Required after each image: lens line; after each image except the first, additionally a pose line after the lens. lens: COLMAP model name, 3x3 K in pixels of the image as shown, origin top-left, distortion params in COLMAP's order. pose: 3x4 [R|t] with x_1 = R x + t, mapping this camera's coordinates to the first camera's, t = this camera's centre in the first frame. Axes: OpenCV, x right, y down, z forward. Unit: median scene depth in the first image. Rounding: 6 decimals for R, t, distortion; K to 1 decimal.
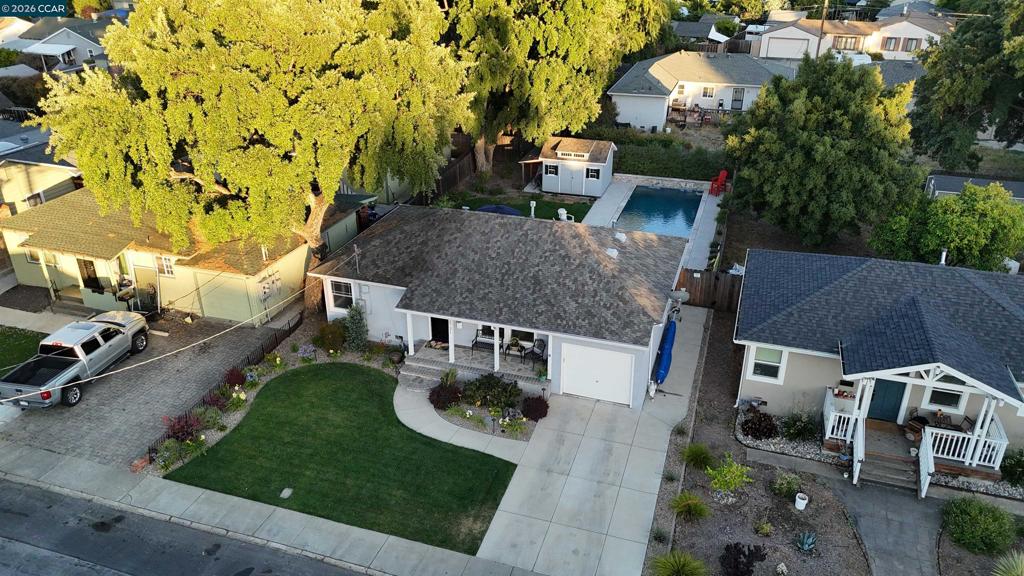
lens RADIAL K [[753.6, 0, 512.0], [0, 753.6, 293.0], [0, 0, 1]] dist [0.085148, -0.075845]
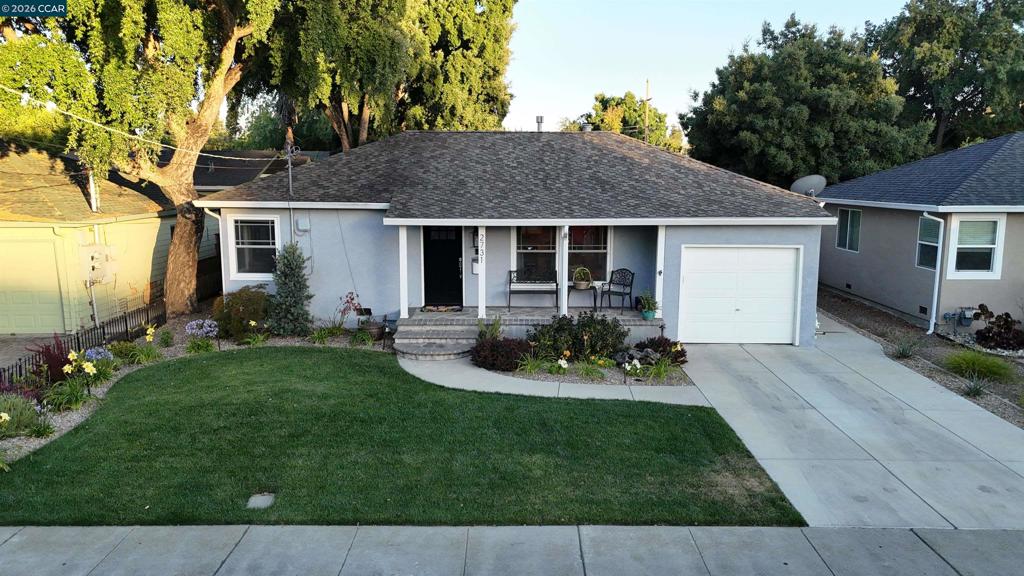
lens RADIAL K [[753.6, 0, 512.0], [0, 753.6, 293.0], [0, 0, 1]] dist [0.085148, -0.075845]
pose [[0.947563, -0.048256, 0.315905, -0.238315], [0.140198, 0.951098, -0.275240, 0.233748], [-0.287174, 0.305097, 0.907991, 0.465778]]
